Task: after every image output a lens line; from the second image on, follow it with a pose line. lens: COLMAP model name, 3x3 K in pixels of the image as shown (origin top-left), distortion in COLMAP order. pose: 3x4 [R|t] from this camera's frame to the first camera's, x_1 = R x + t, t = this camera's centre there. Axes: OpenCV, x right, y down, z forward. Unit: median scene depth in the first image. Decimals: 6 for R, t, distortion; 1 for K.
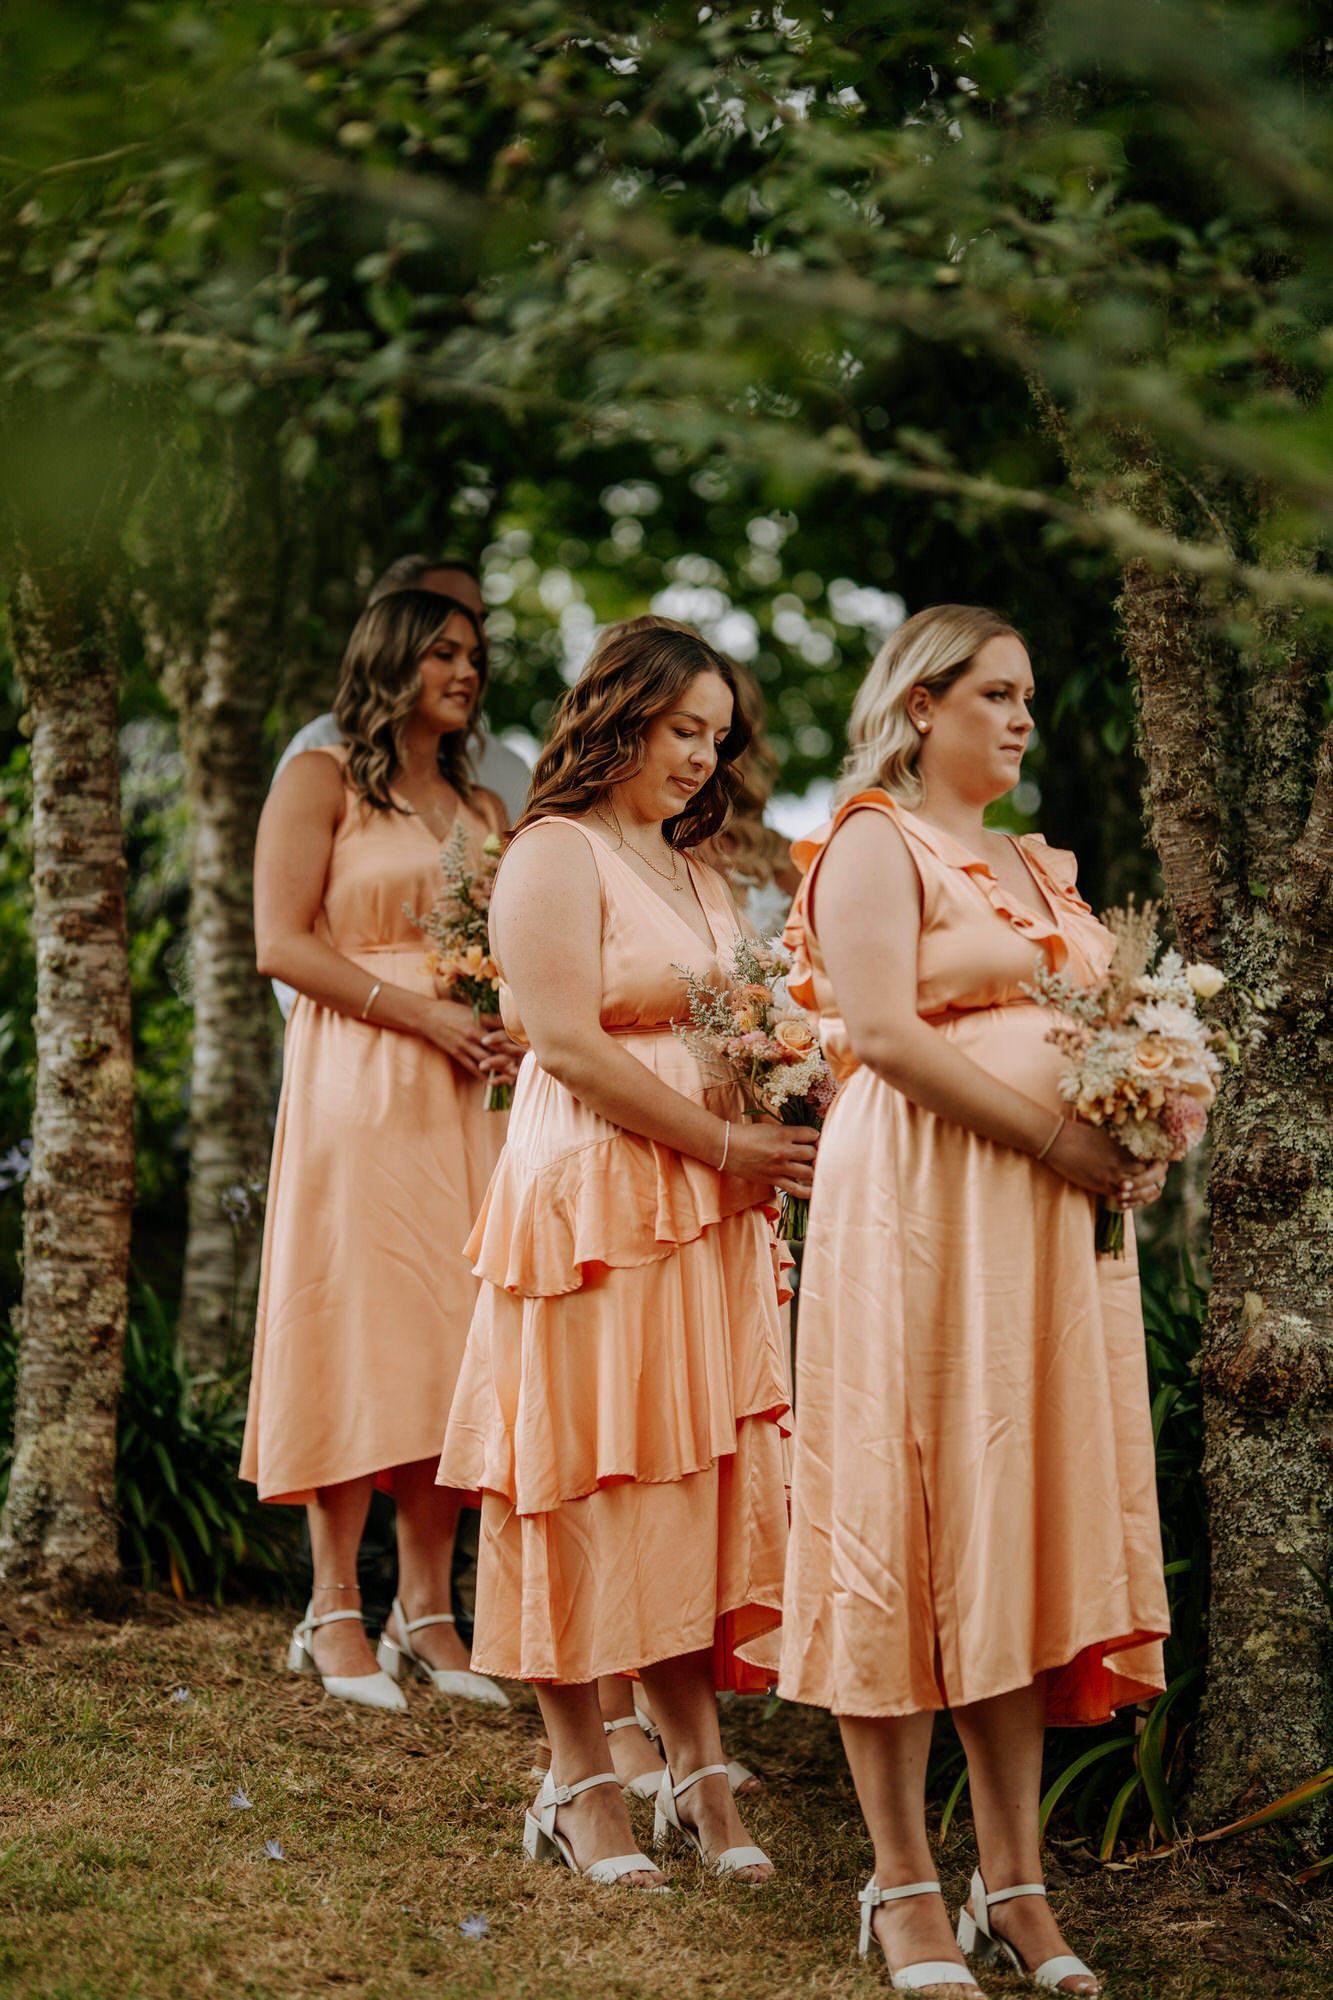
lens RADIAL K [[5917.3, 0, 828.0], [0, 5917.3, 987.5], [0, 0, 1]] dist [0.001033, 0.000000]
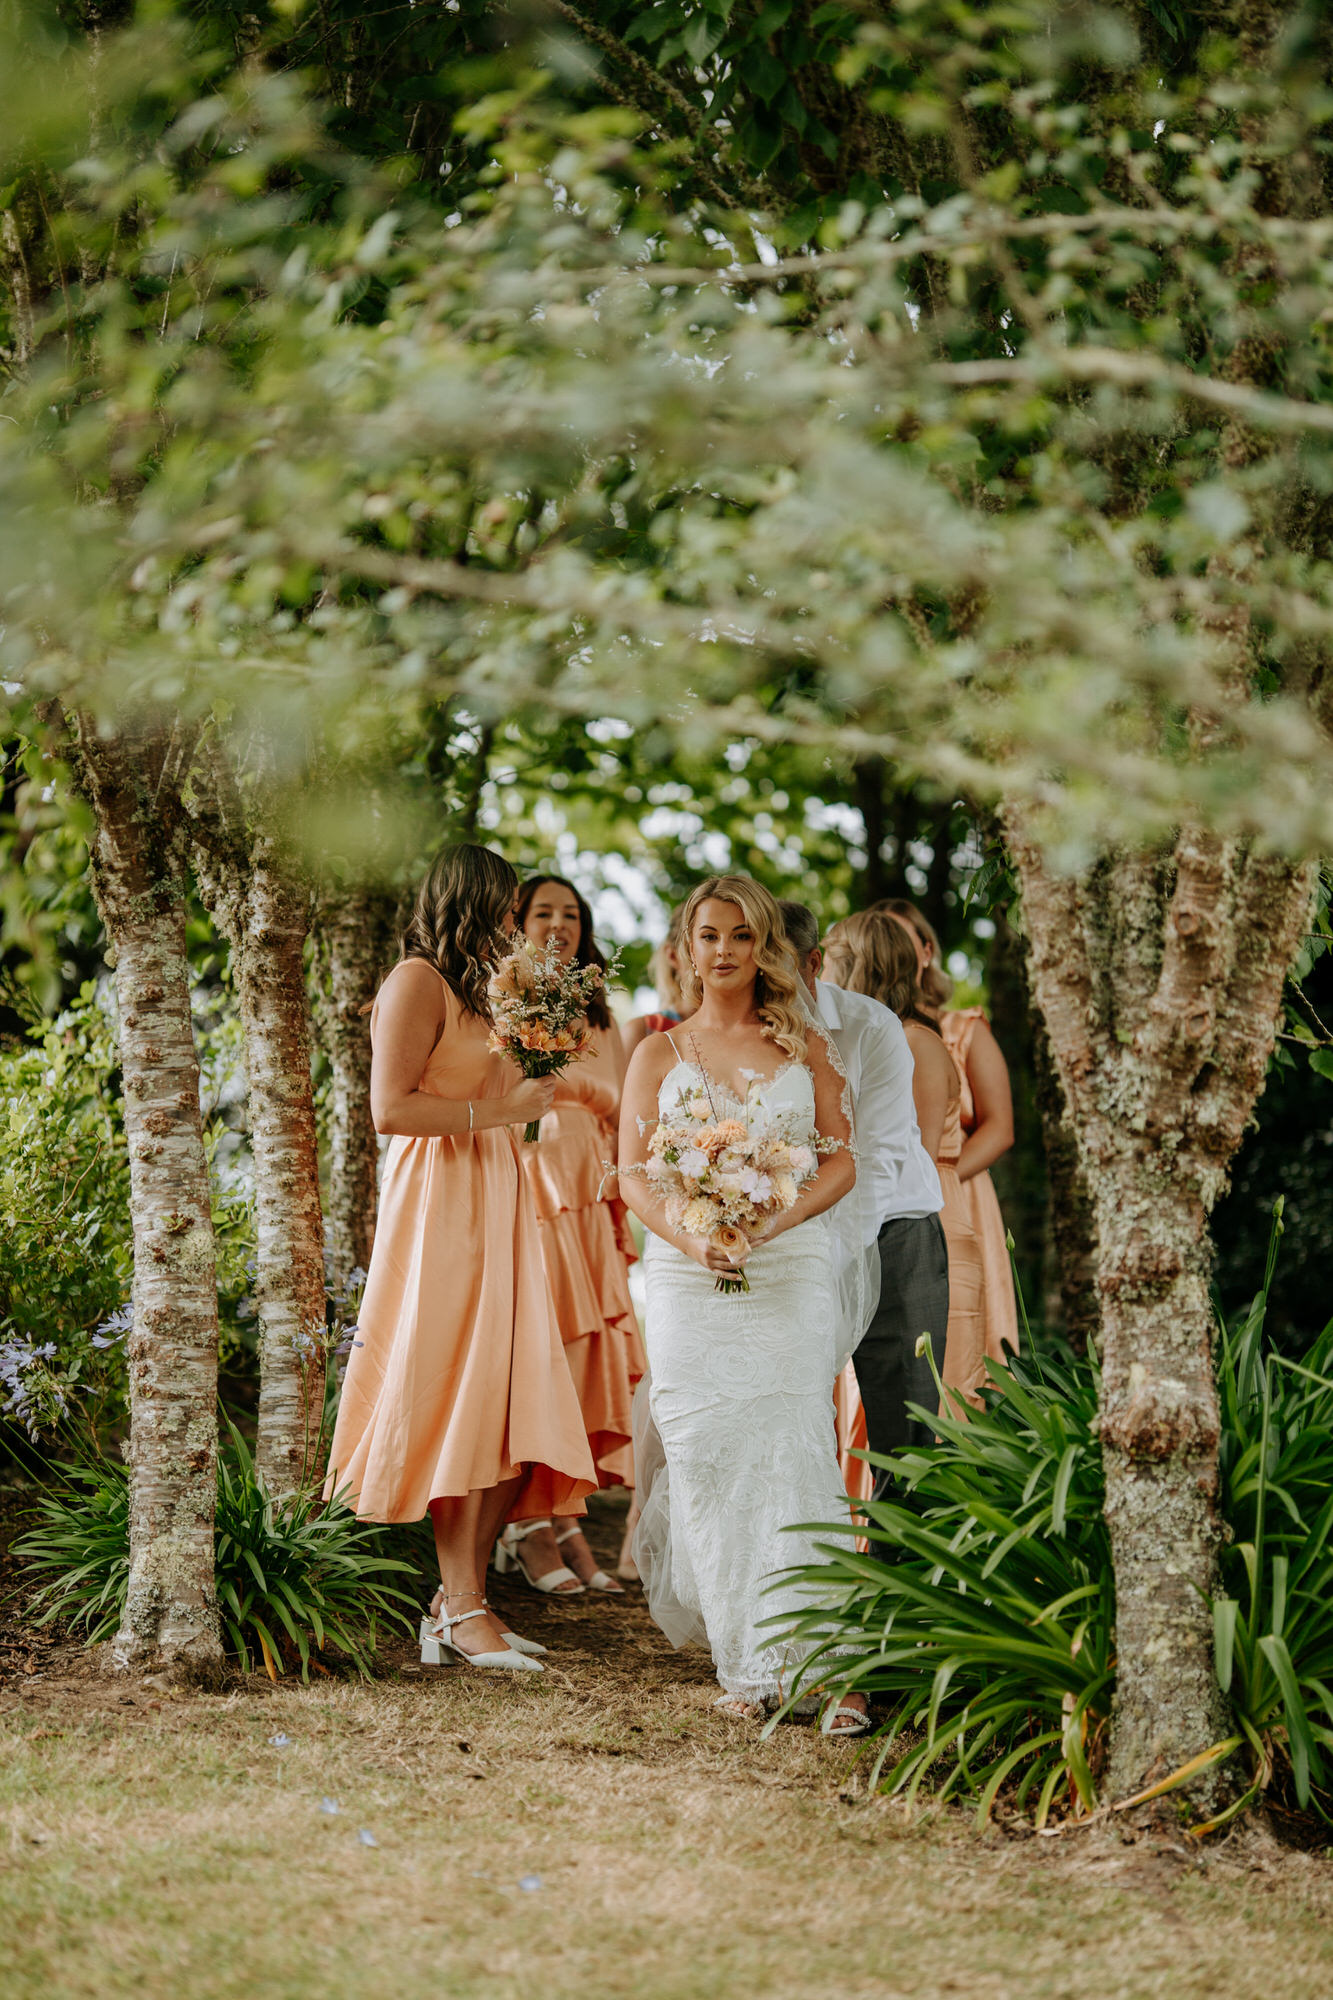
lens RADIAL K [[5917.3, 0, 617.0], [0, 5917.3, 1002.7], [0, 0, 1]] dist [0.001033, 0.000000]
pose [[0.997973, -0.052340, -0.036192, 0.012128], [0.051132, 0.998129, -0.033516, 0.012149], [0.037879, 0.031598, 0.998783, -0.230287]]
